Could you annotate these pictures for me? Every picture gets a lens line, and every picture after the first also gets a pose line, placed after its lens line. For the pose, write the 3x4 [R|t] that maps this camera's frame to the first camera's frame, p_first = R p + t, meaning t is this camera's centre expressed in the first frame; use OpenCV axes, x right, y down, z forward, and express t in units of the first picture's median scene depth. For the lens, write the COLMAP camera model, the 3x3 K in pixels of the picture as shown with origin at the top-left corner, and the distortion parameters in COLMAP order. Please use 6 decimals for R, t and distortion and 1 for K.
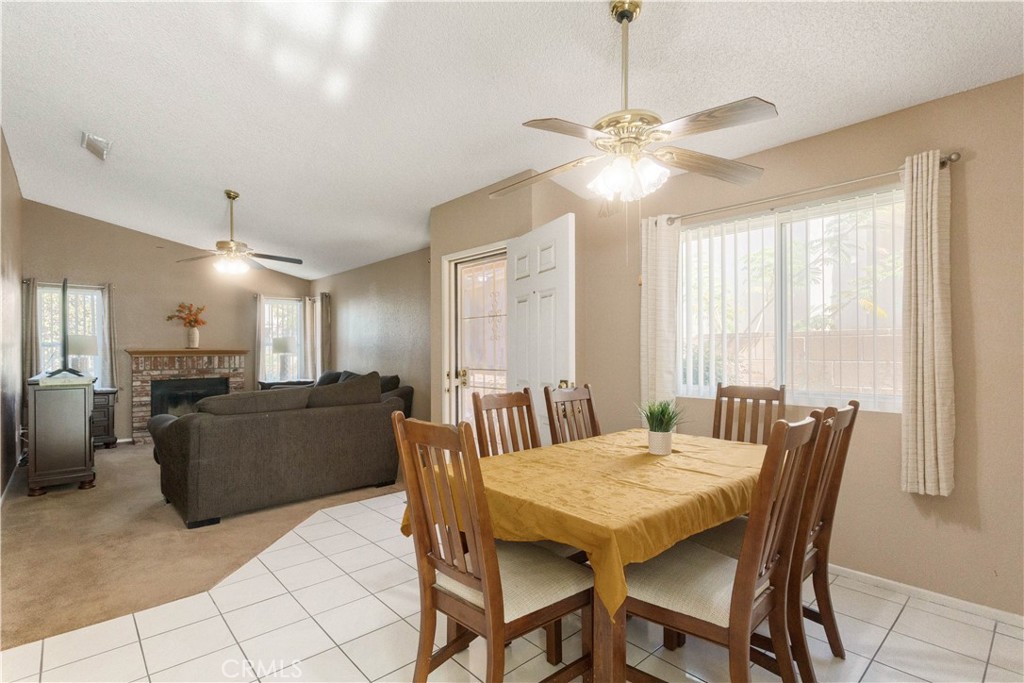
lens RADIAL K [[498.4, 0, 506.1], [0, 498.4, 347.2], [0, 0, 1]] dist [0.003706, -0.001136]
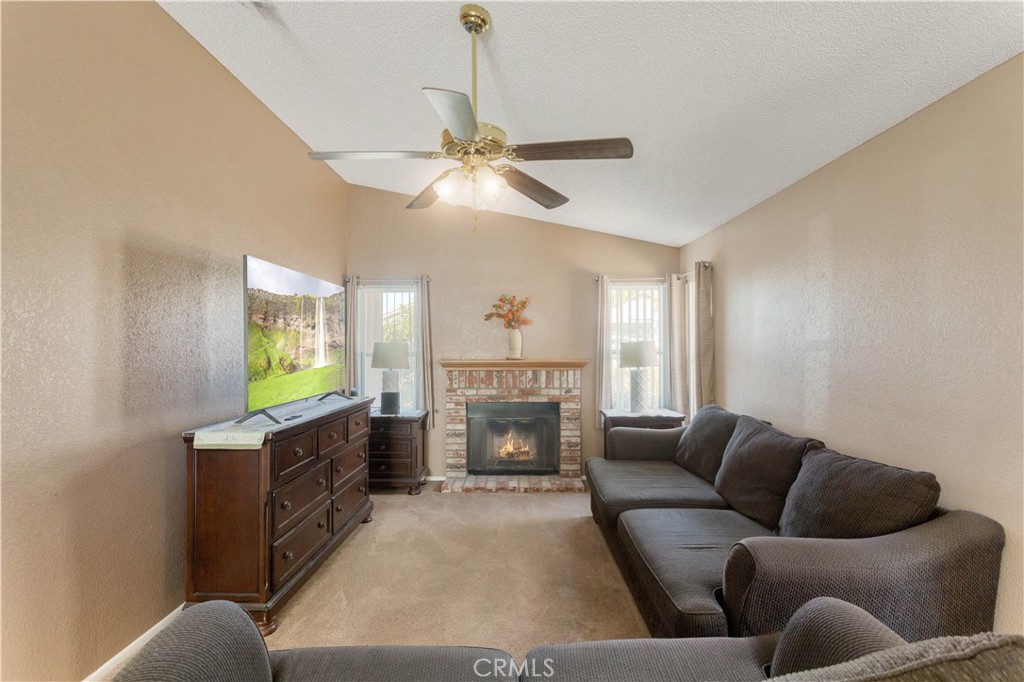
lens RADIAL K [[498.4, 0, 505.6], [0, 498.4, 338.3], [0, 0, 1]] dist [0.003706, -0.001136]
pose [[0.747166, -0.001499, -0.664636, -0.167316], [0.003040, 0.999995, 0.001162, -0.027314], [0.664630, -0.002889, 0.747167, 0.460870]]
